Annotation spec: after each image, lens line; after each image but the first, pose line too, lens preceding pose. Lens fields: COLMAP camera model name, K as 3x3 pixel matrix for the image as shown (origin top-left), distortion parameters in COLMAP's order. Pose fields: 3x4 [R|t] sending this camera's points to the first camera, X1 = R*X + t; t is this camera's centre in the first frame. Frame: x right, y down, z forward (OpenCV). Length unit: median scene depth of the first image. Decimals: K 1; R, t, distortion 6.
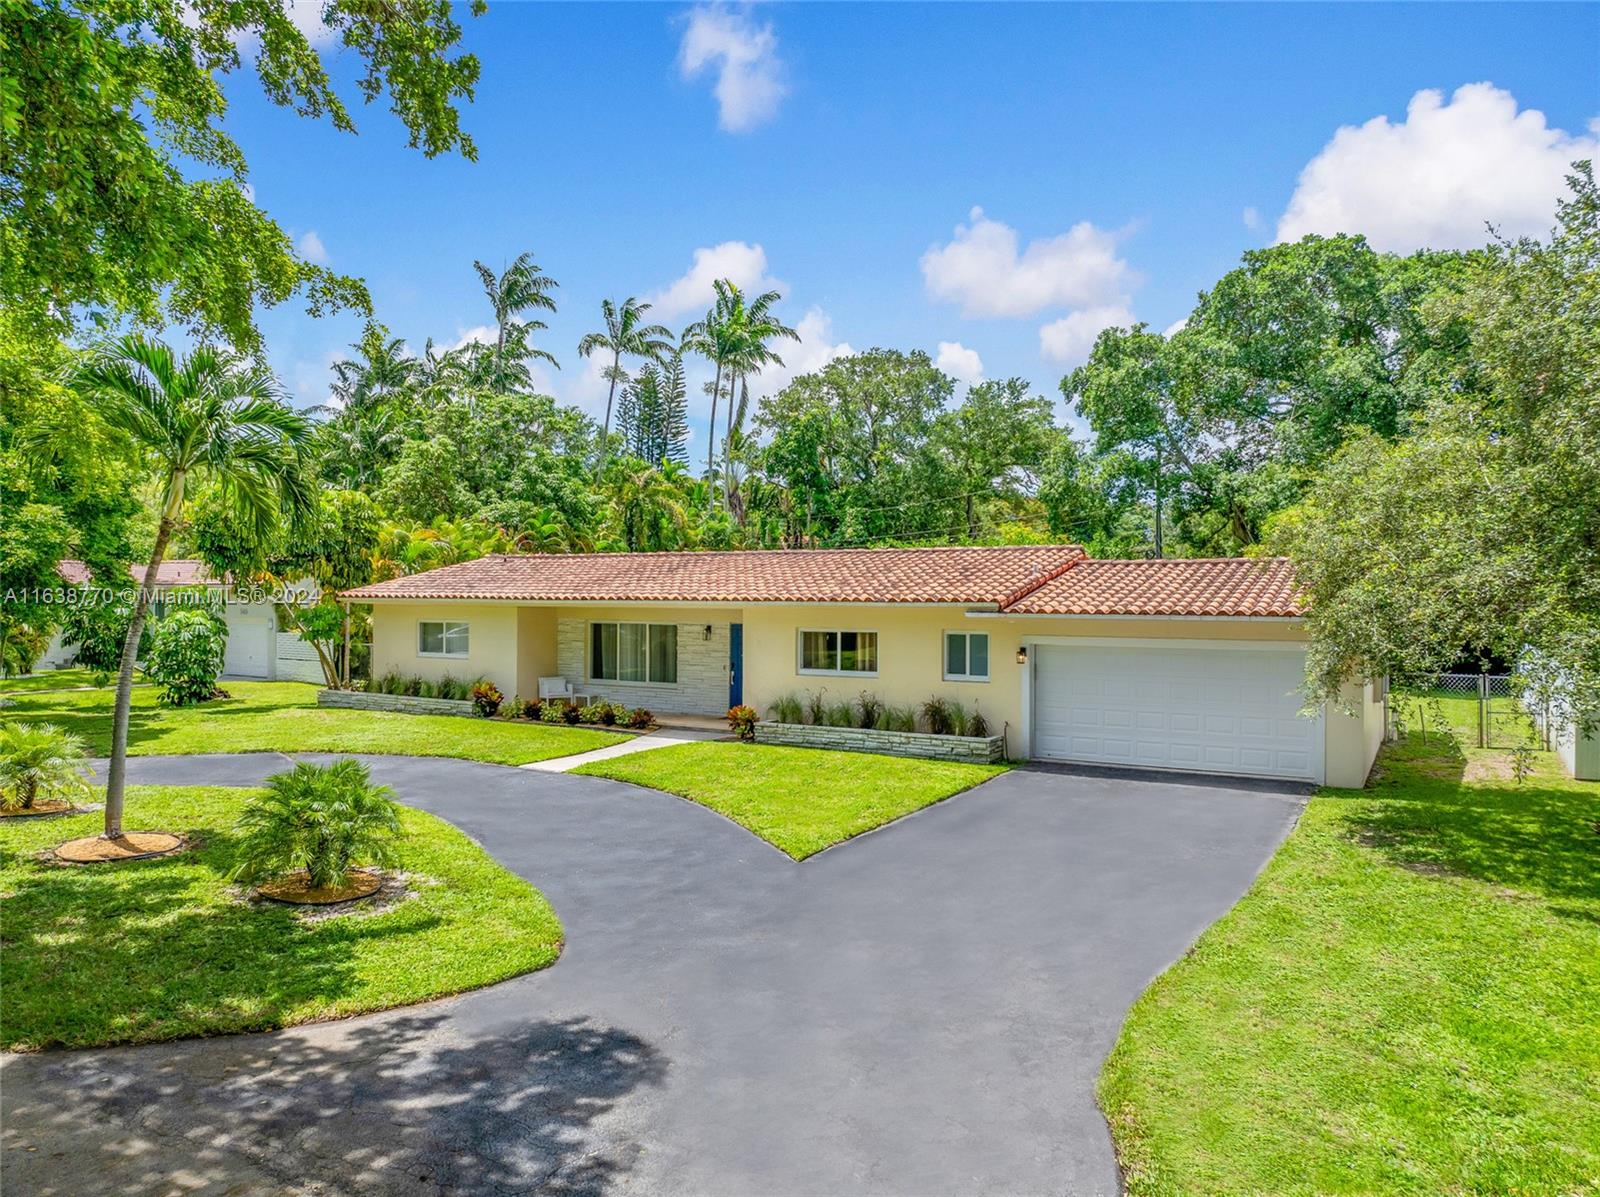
lens RADIAL K [[1123.1, 0, 803.1], [0, 1123.1, 563.0], [0, 0, 1]] dist [-0.036036, 0.005298]
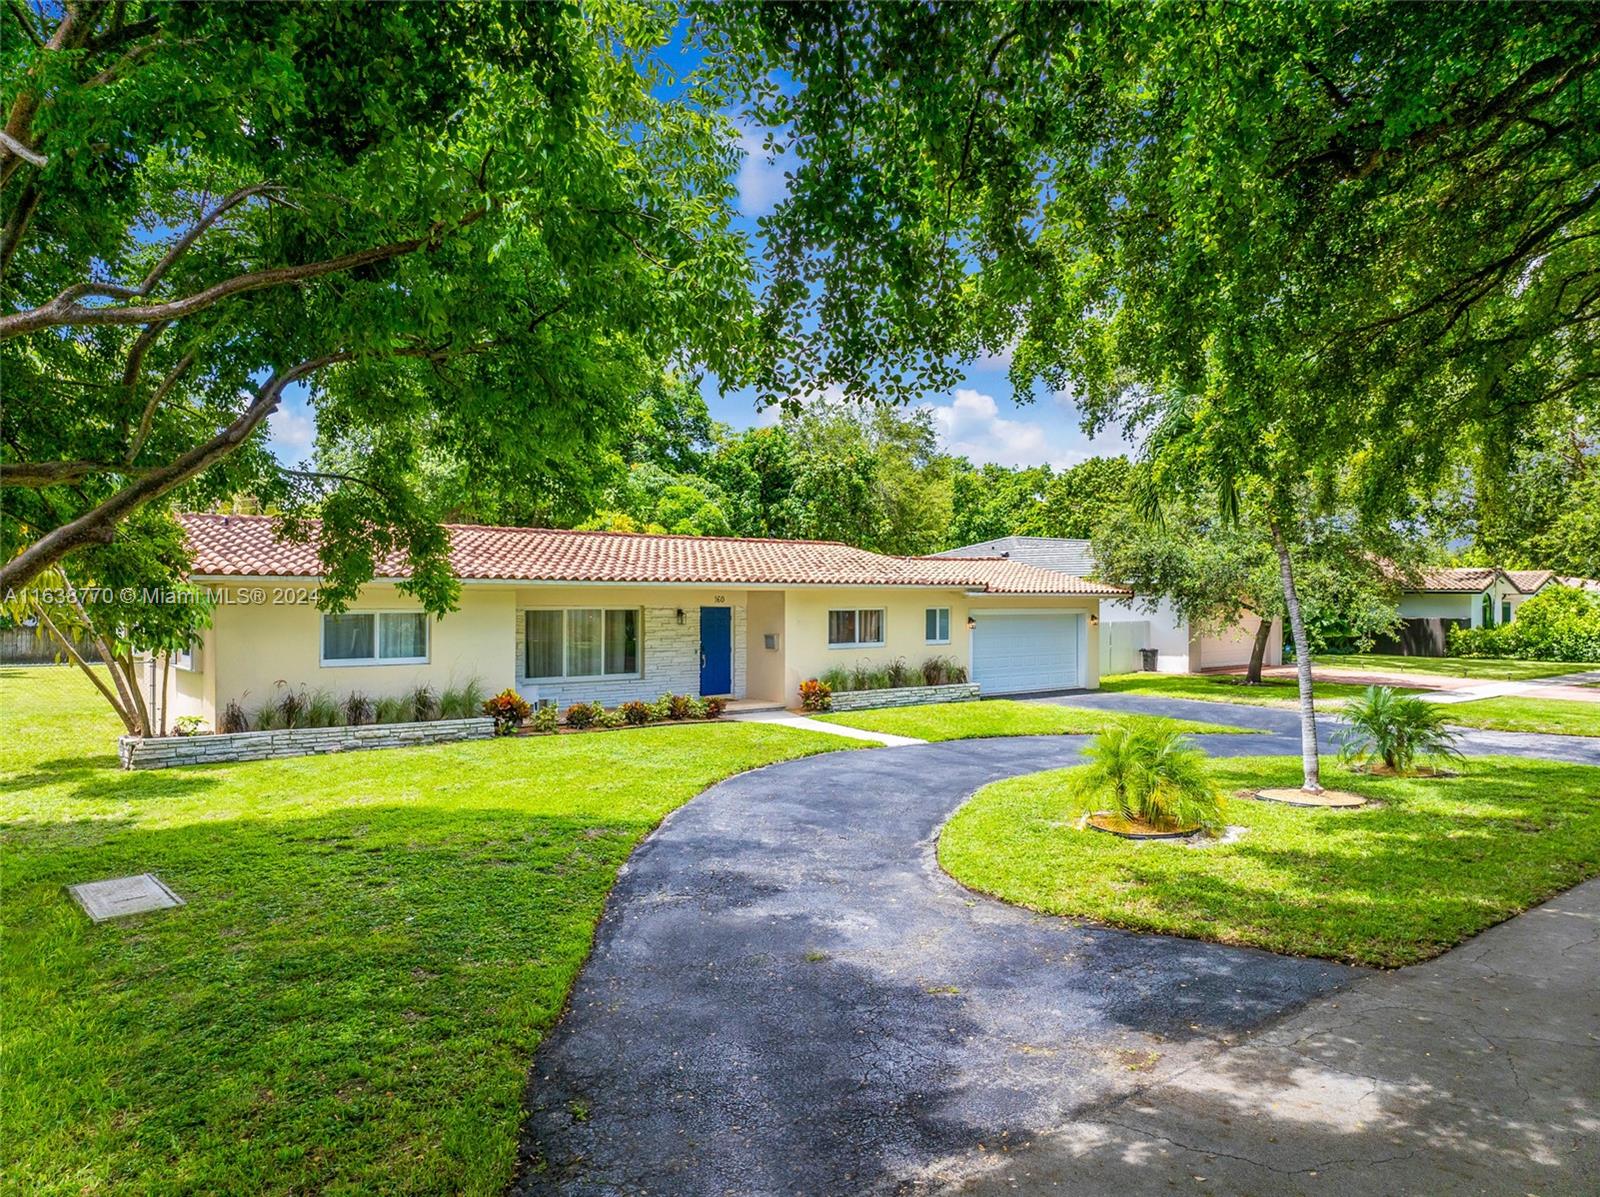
lens RADIAL K [[1123.1, 0, 803.1], [0, 1123.1, 563.0], [0, 0, 1]] dist [-0.036036, 0.005298]
pose [[0.363554, 0.012564, 0.931488, -1.008431], [-0.038065, 0.999274, 0.001378, 0.012783], [-0.930795, -0.035958, 0.363768, 0.589216]]
